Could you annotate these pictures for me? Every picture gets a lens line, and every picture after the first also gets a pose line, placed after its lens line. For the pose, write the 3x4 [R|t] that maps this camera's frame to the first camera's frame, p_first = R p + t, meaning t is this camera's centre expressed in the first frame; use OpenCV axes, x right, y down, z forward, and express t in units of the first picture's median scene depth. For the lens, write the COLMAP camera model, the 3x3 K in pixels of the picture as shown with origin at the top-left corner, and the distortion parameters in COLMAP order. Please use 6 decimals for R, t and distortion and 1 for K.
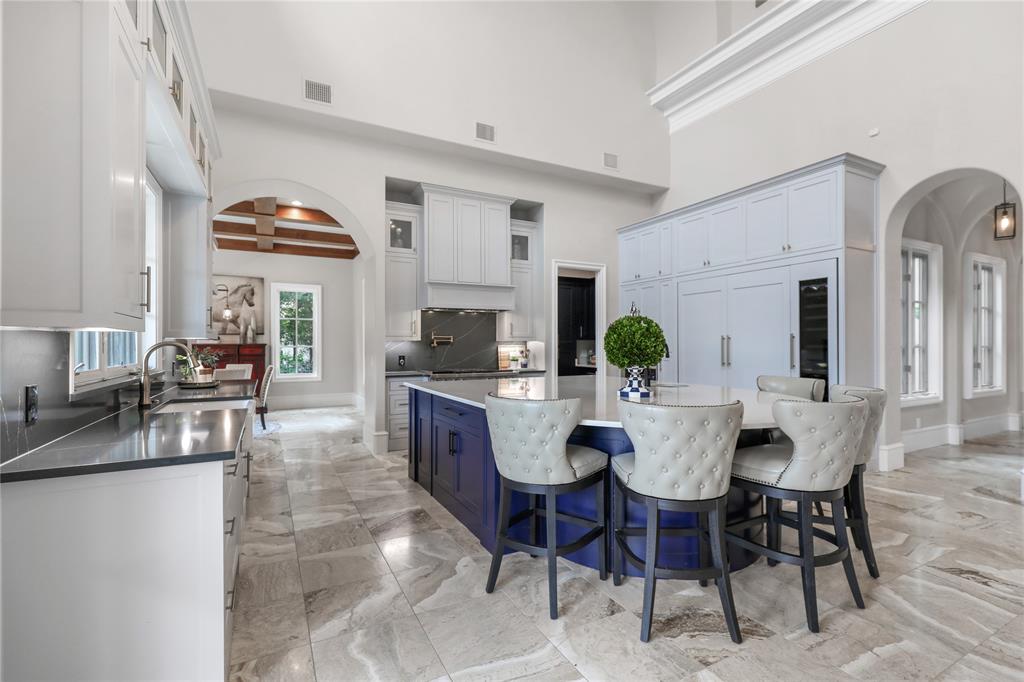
lens RADIAL K [[472.2, 0, 512.0], [0, 472.2, 342.9], [0, 0, 1]] dist [0.001351, -0.000016]
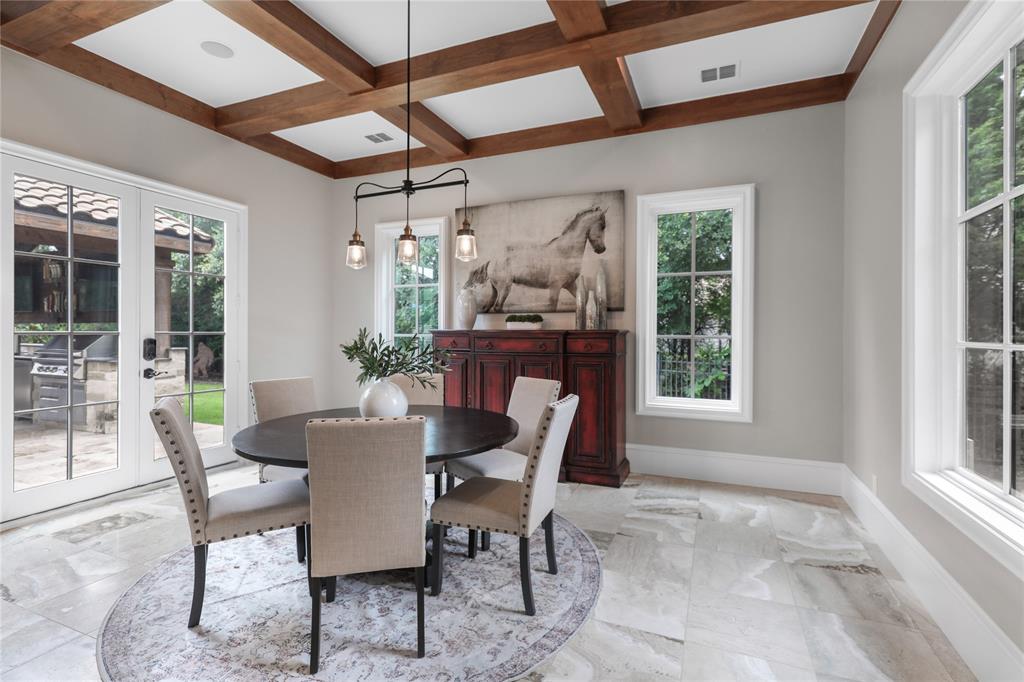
lens RADIAL K [[472.2, 0, 512.3], [0, 472.2, 338.9], [0, 0, 1]] dist [0.001351, -0.000016]
pose [[0.634658, 0.011535, -0.772707, -0.236785], [-0.007038, 0.999933, 0.009146, 0.006466], [0.772761, -0.000366, 0.634697, 0.626907]]
